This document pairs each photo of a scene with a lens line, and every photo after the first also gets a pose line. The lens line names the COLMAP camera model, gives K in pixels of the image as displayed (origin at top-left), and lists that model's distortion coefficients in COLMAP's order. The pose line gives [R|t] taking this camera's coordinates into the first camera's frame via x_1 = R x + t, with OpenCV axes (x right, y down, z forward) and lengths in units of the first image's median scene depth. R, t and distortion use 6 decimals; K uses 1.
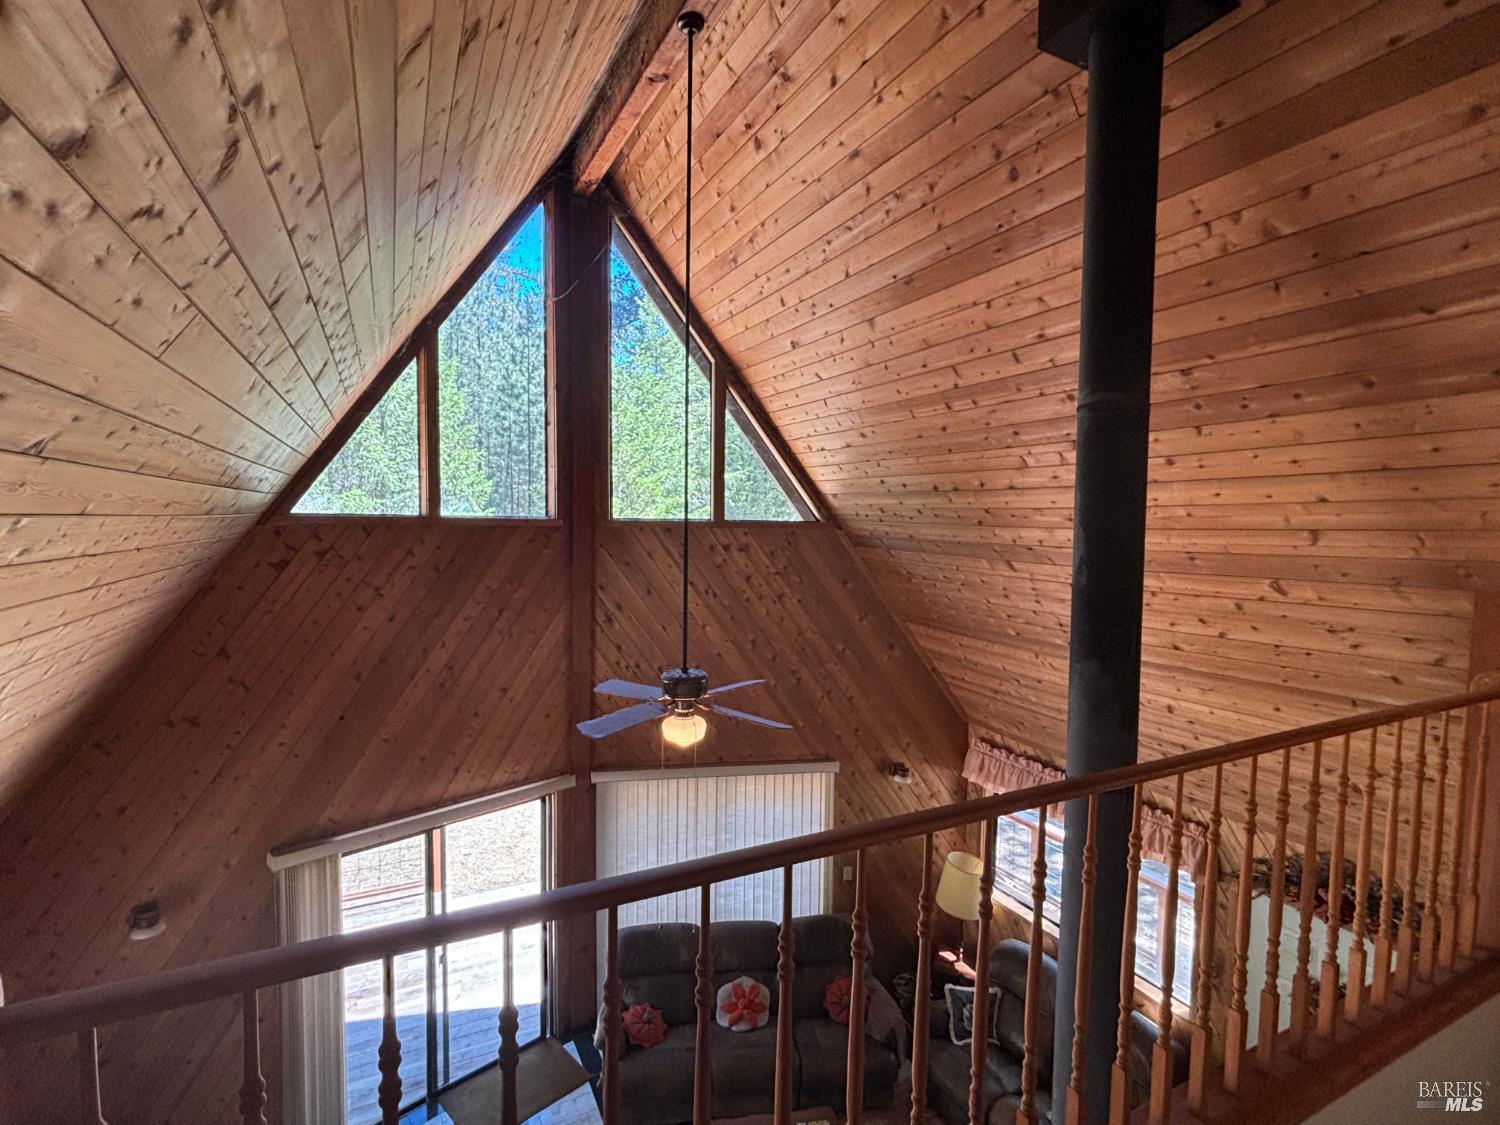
lens RADIAL K [[711.7, 0, 750.1], [0, 711.7, 562.6], [0, 0, 1]] dist [0.001246, 0.000081]
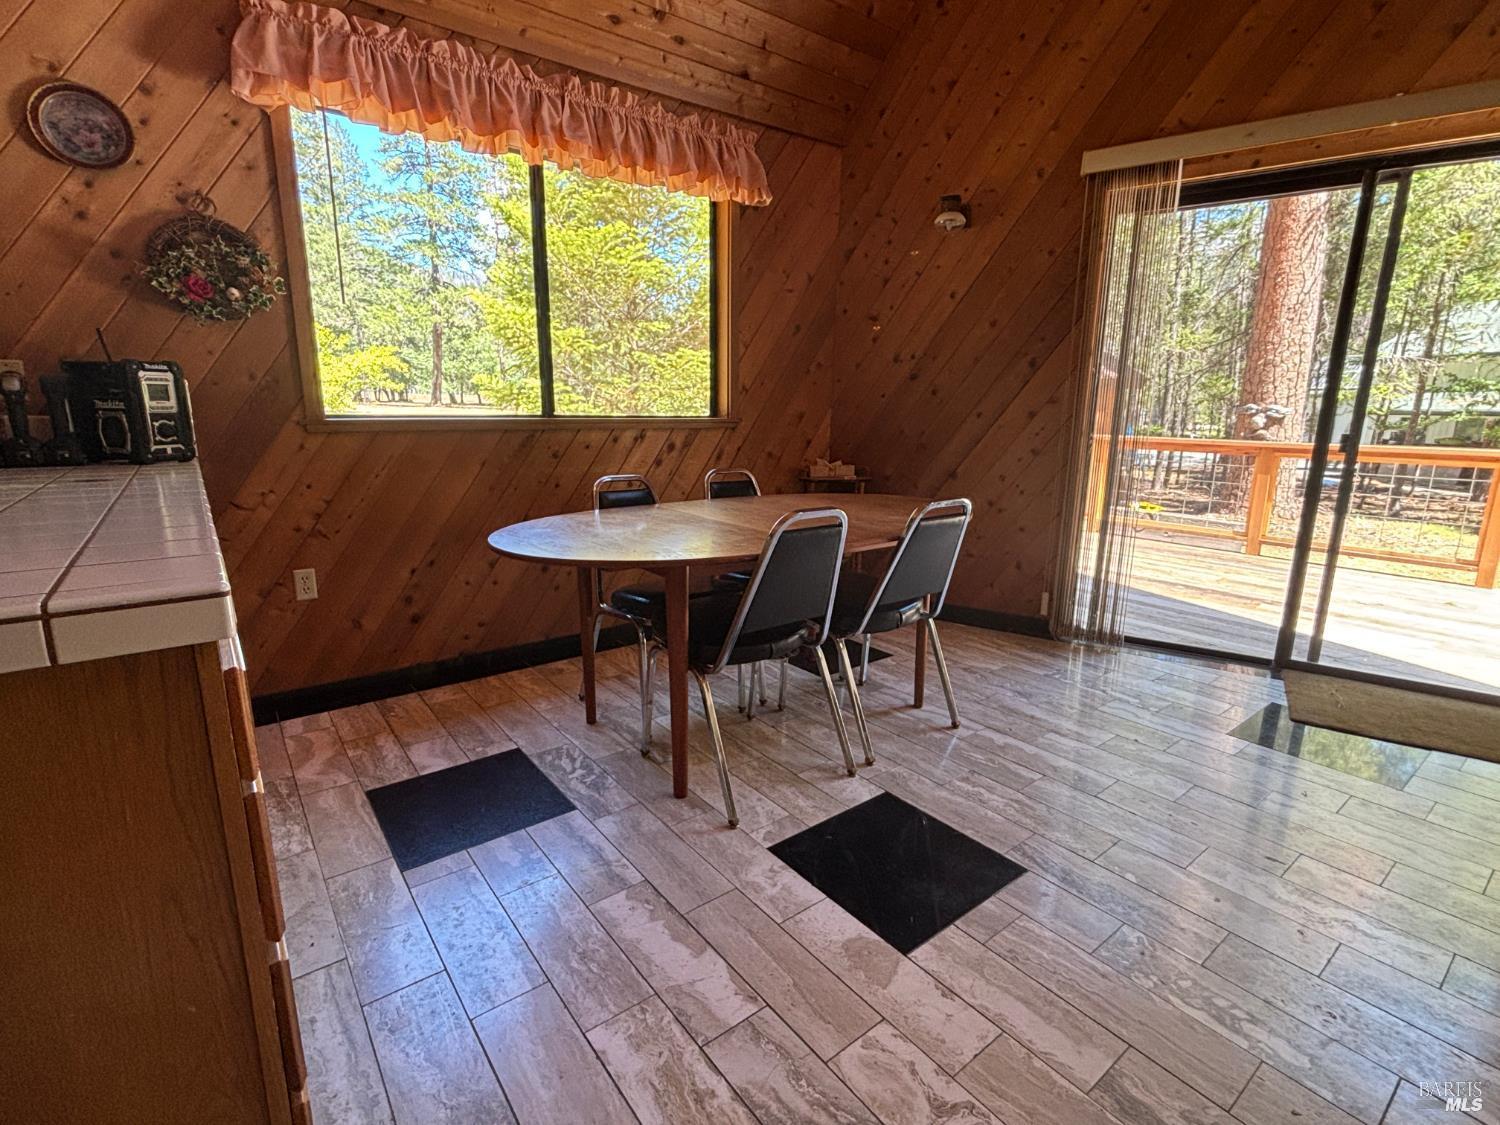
lens RADIAL K [[711.7, 0, 748.0], [0, 711.7, 558.9], [0, 0, 1]] dist [0.001246, 0.000081]
pose [[0.178926, 0.193044, -0.964738, 0.044150], [-0.064031, 0.980768, 0.184376, 0.706921], [0.981777, 0.028783, 0.187846, 0.542482]]
